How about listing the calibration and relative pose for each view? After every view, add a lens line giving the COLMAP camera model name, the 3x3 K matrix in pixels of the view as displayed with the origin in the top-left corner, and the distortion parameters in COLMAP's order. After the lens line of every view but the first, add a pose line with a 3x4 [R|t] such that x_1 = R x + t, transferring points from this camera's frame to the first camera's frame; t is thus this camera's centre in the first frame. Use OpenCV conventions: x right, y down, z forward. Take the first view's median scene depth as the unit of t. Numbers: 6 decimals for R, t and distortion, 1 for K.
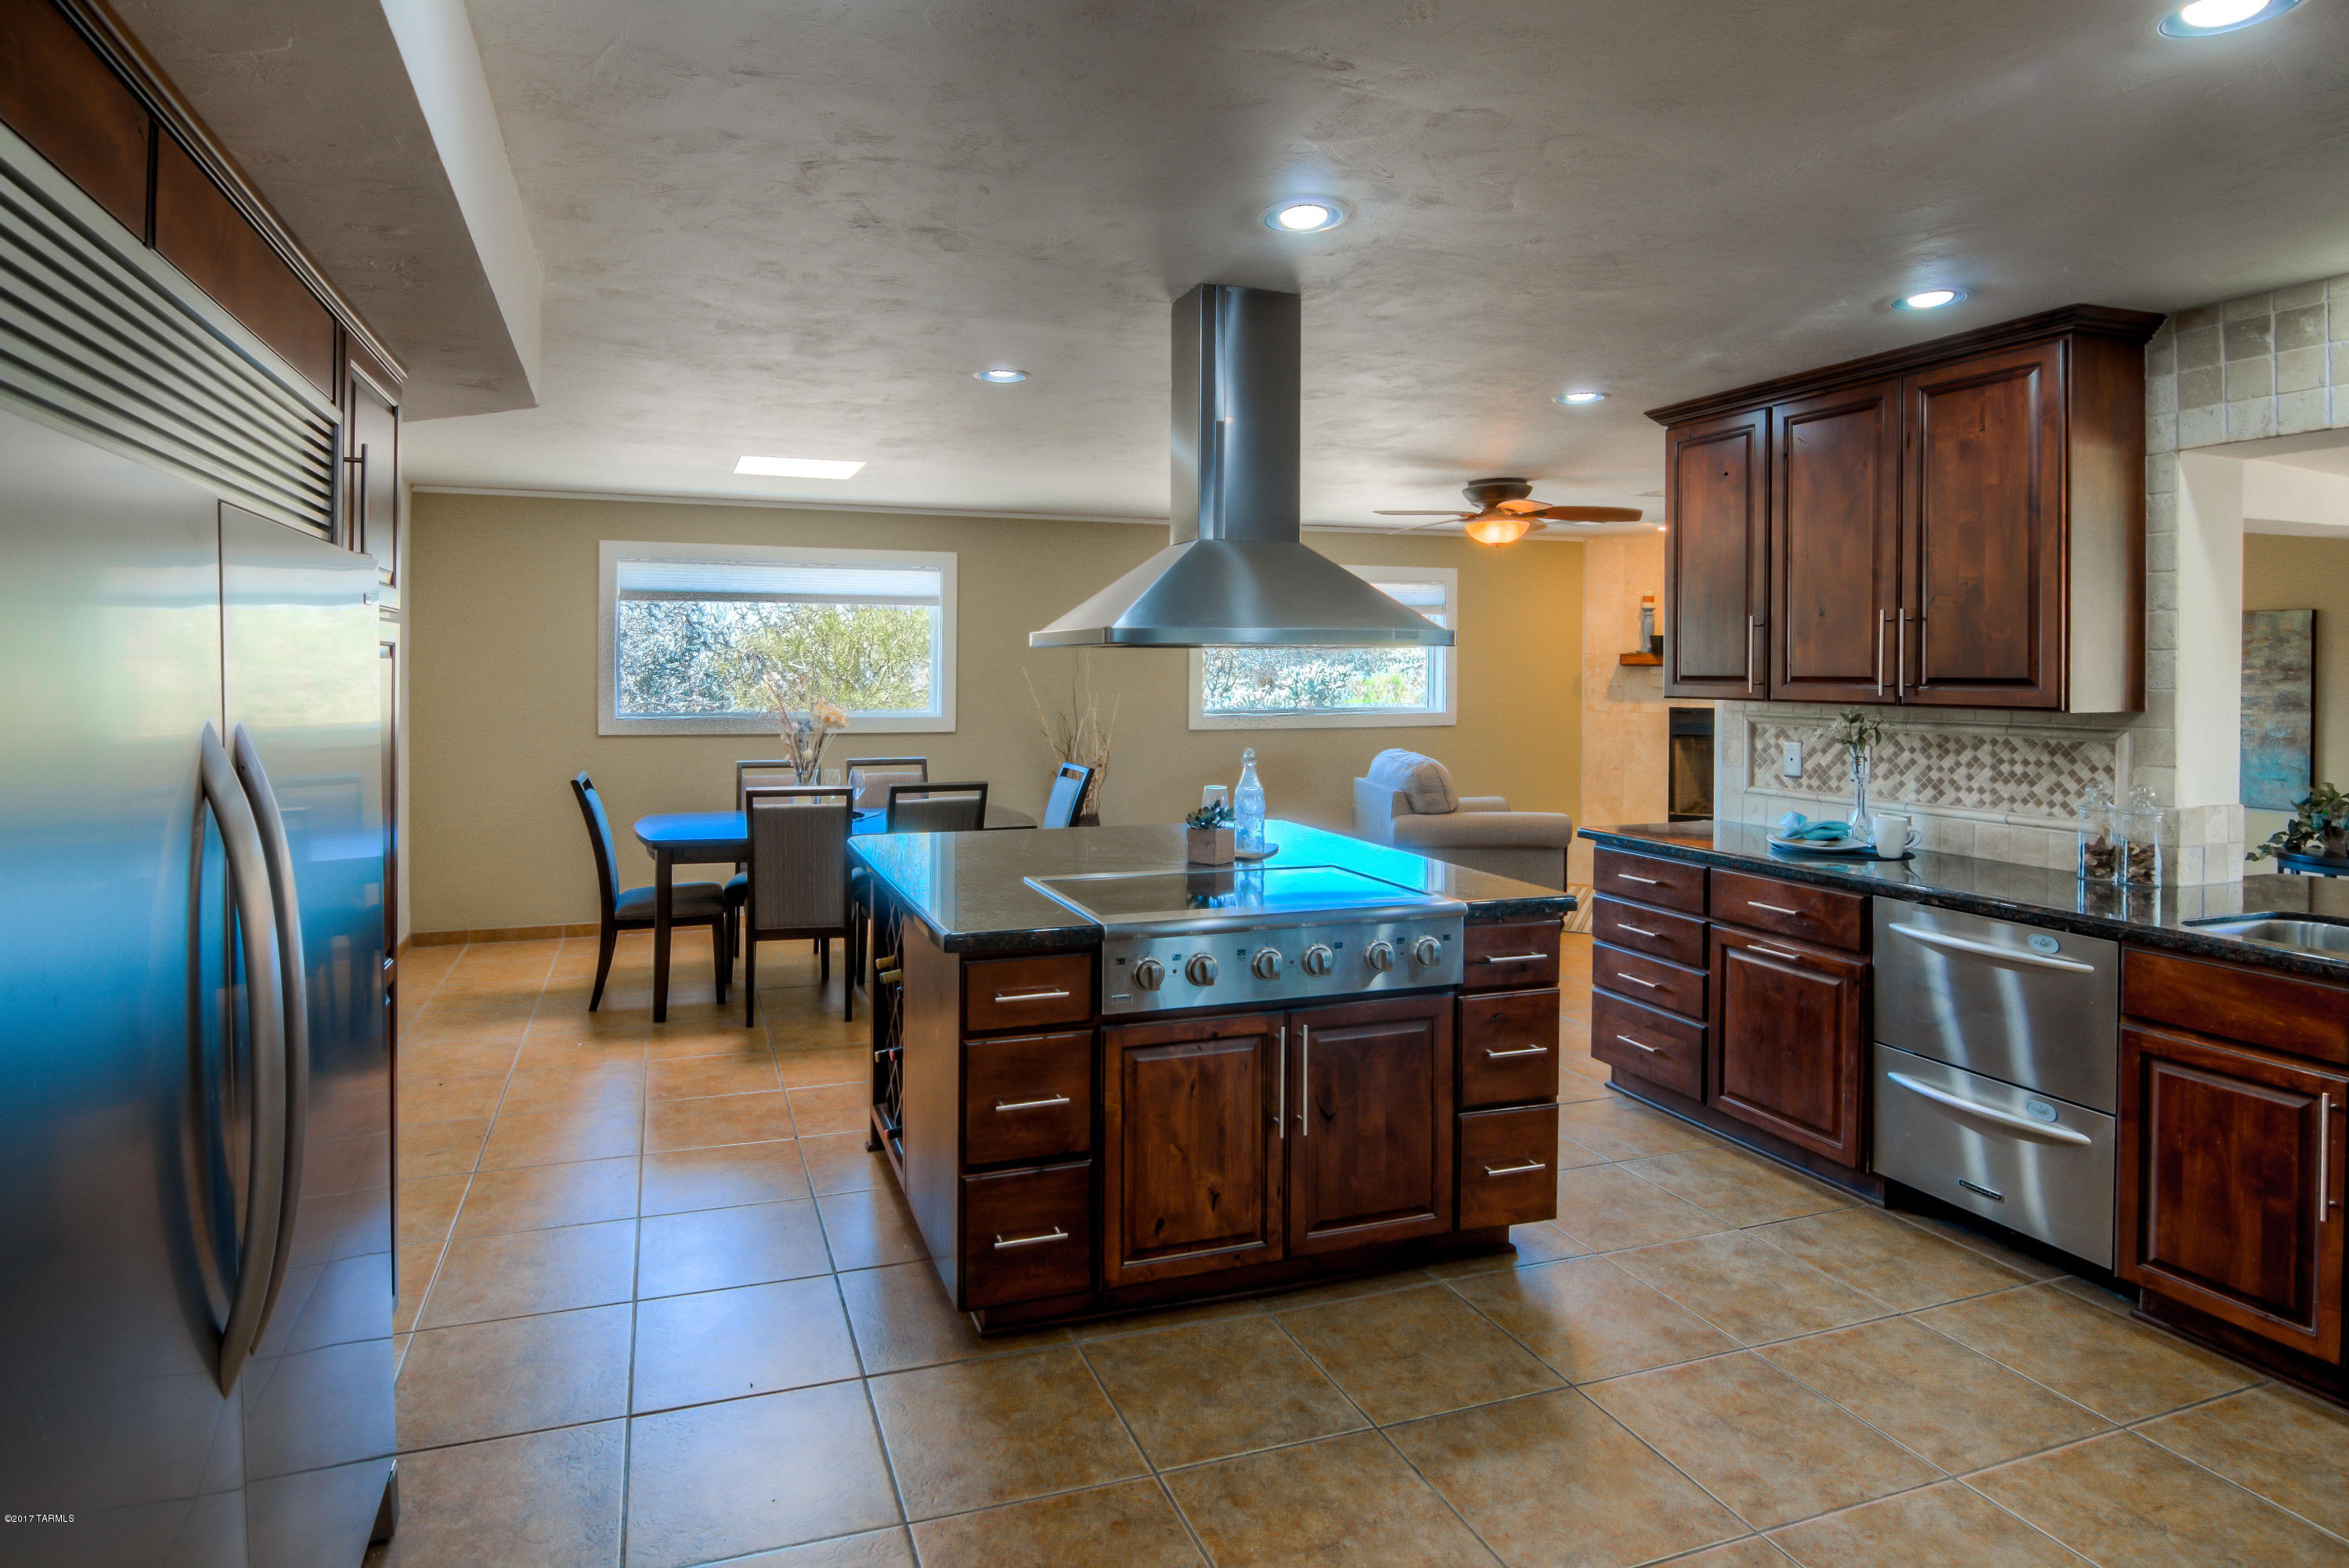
lens RADIAL K [[1239.1, 0, 1047.7], [0, 1239.1, 685.1], [0, 0, 1]] dist [-0.008389, -0.009238]
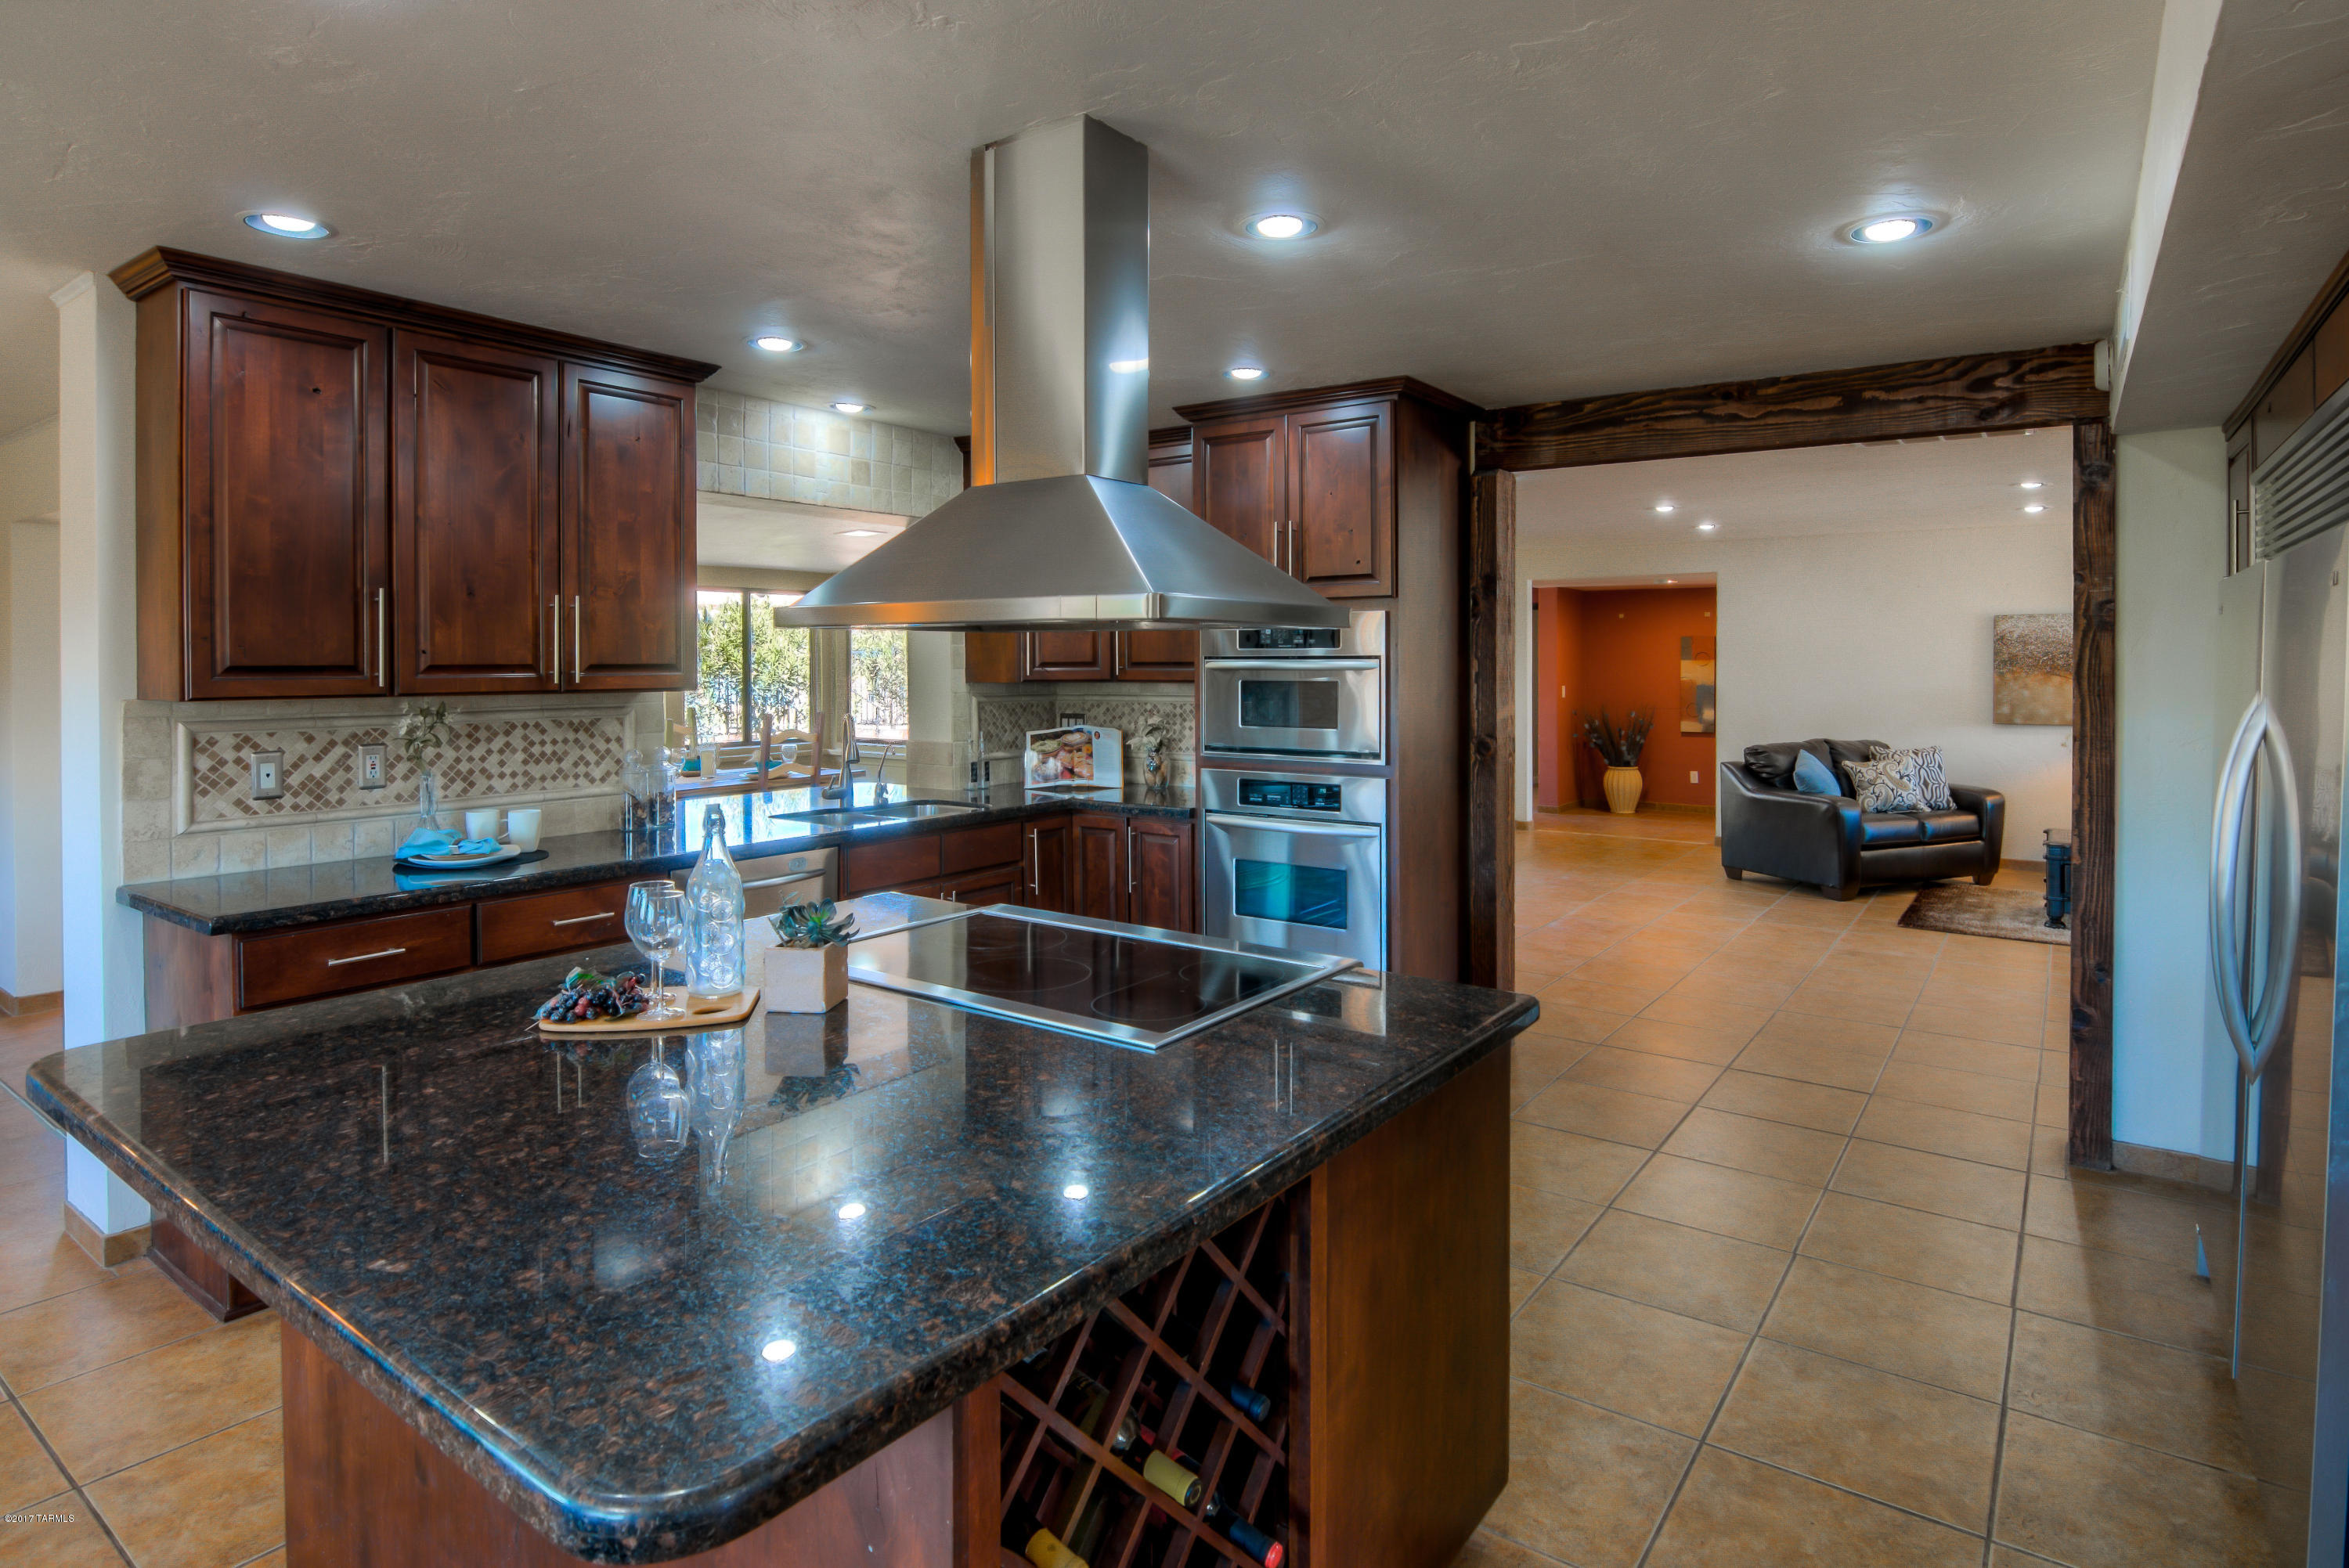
lens RADIAL K [[1239.1, 0, 1194.5], [0, 1239.1, 675.8], [0, 0, 1]] dist [-0.008389, -0.009238]
pose [[-0.605899, -0.013862, 0.795421, -0.383200], [0.010148, 0.999632, 0.025150, -0.015807], [-0.795477, 0.023310, -0.605535, 1.128726]]
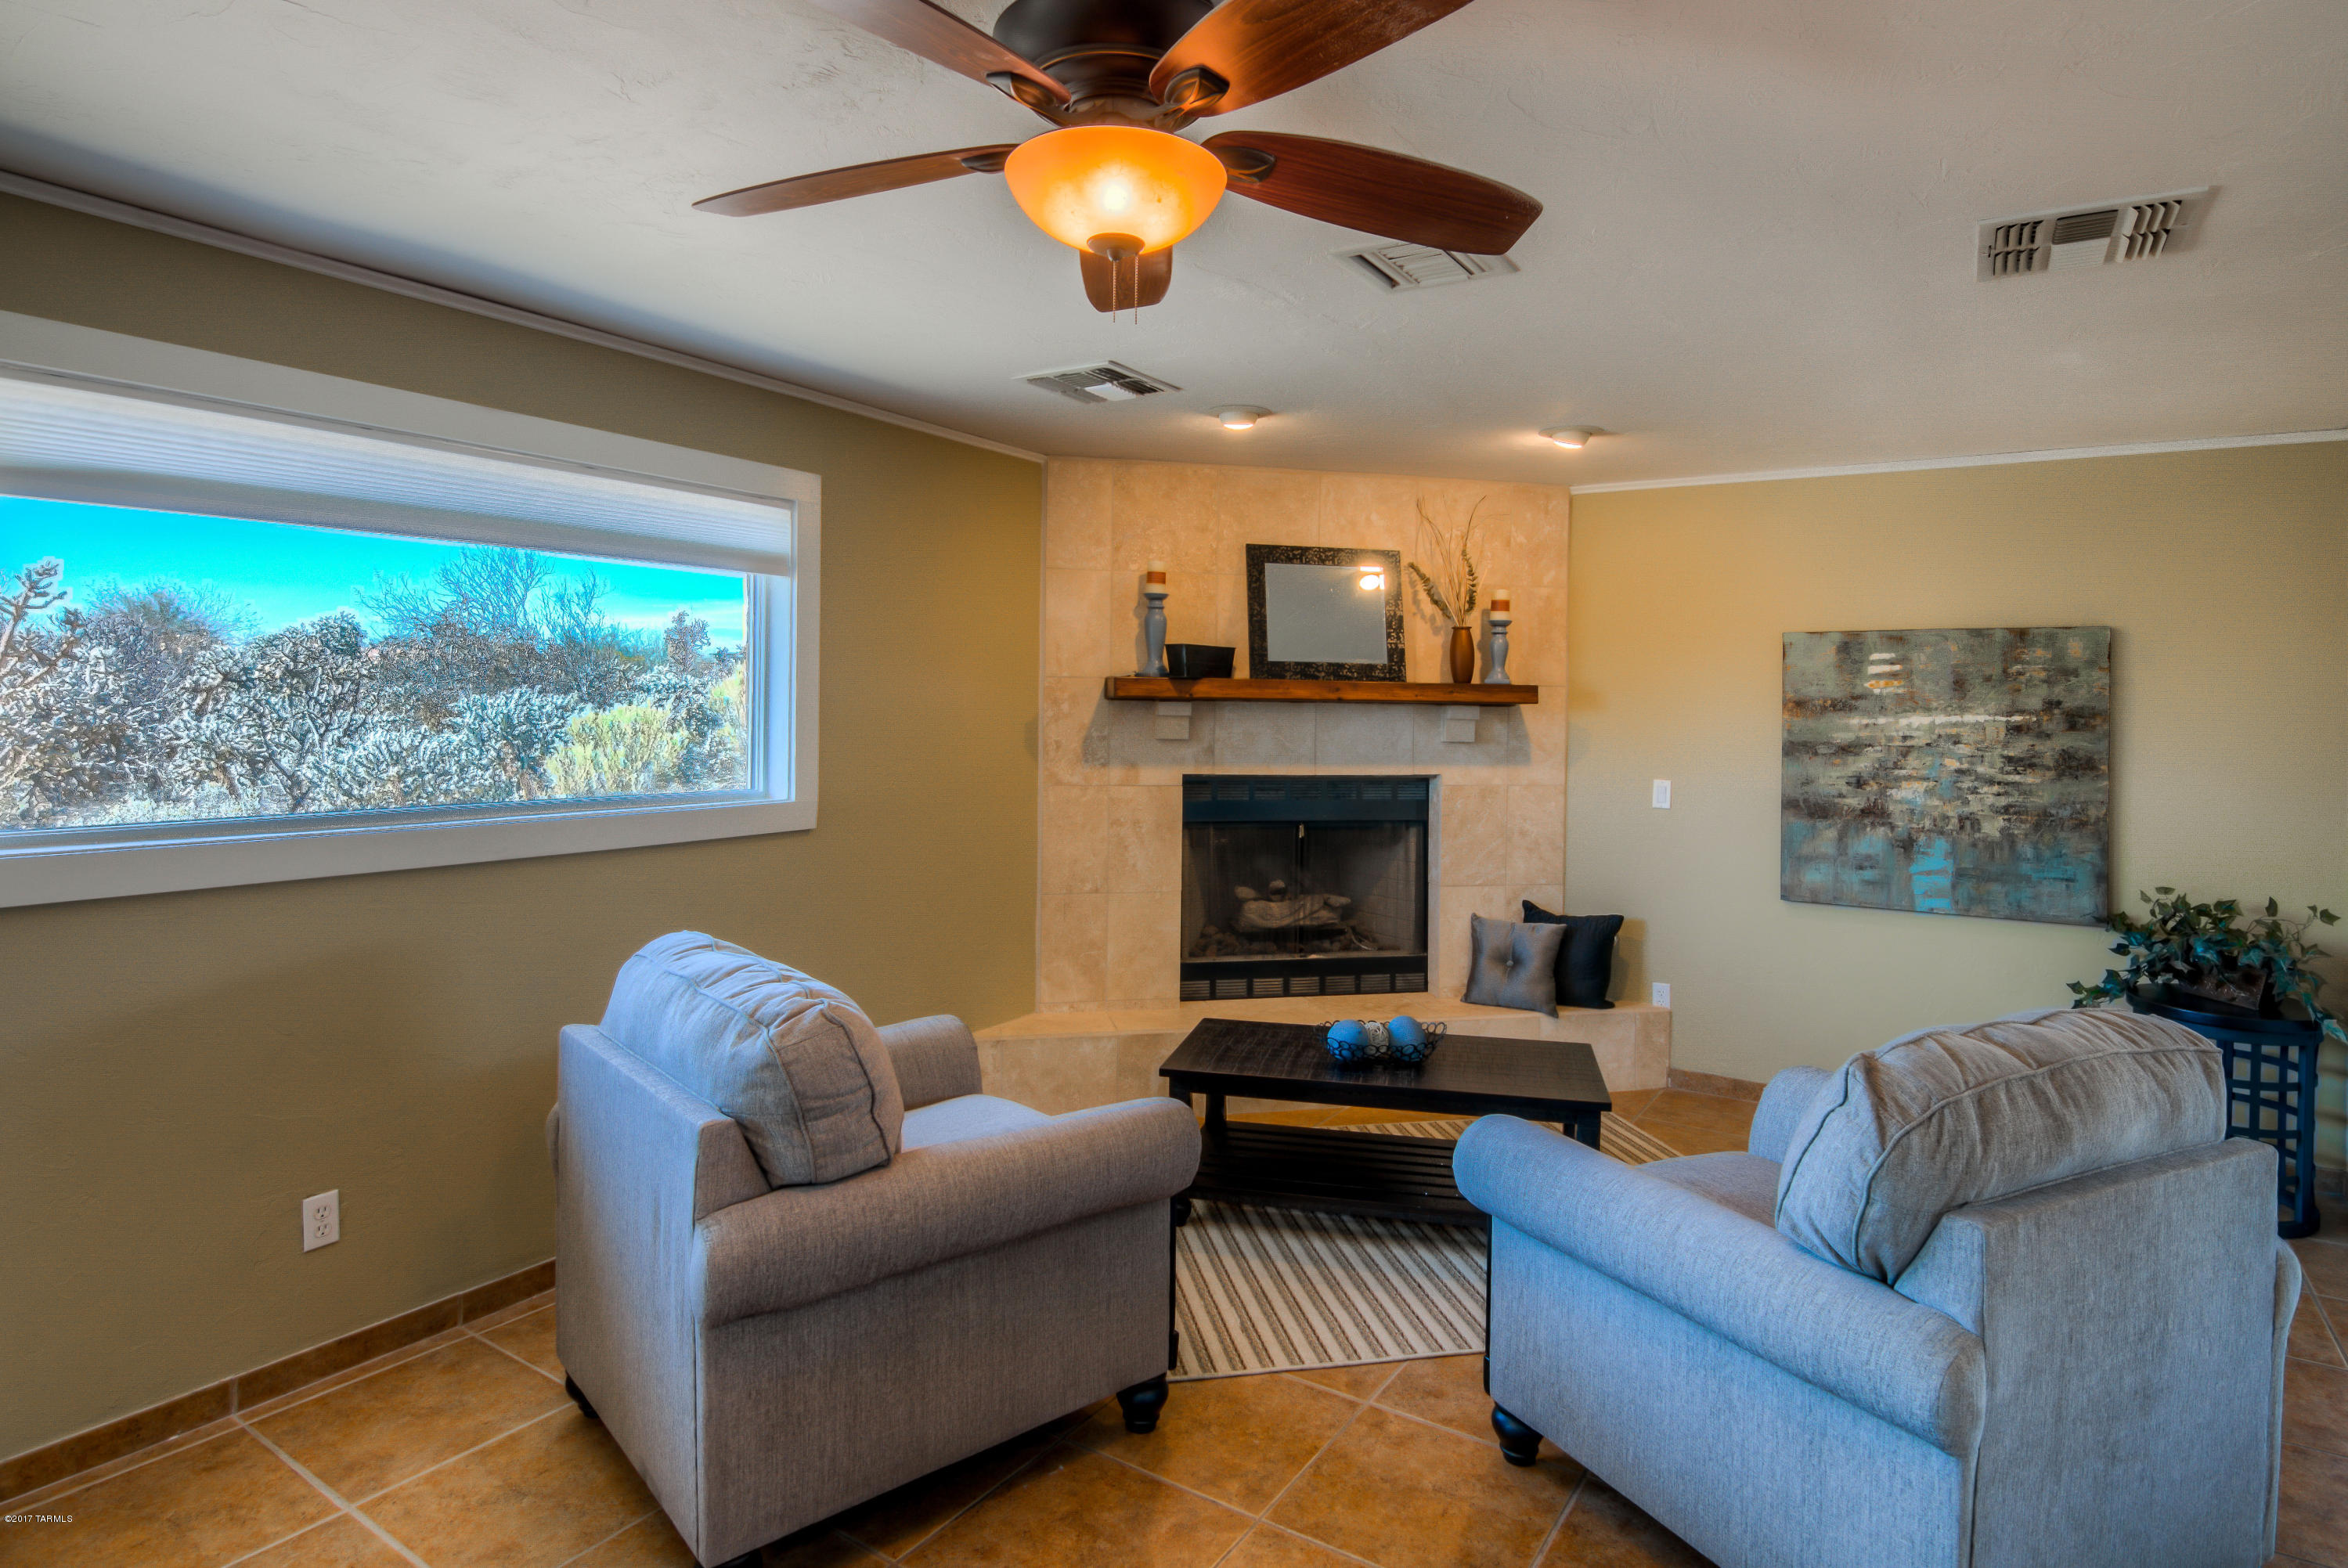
lens RADIAL K [[1238.6, 0, 1195.0], [0, 1238.6, 711.4], [0, 0, 1]] dist [-0.008389, -0.009238]
pose [[0.764400, 0.005420, 0.644720, 0.325797], [-0.001892, 0.999979, -0.006163, -0.016367], [-0.644740, 0.003492, 0.764394, 1.268701]]
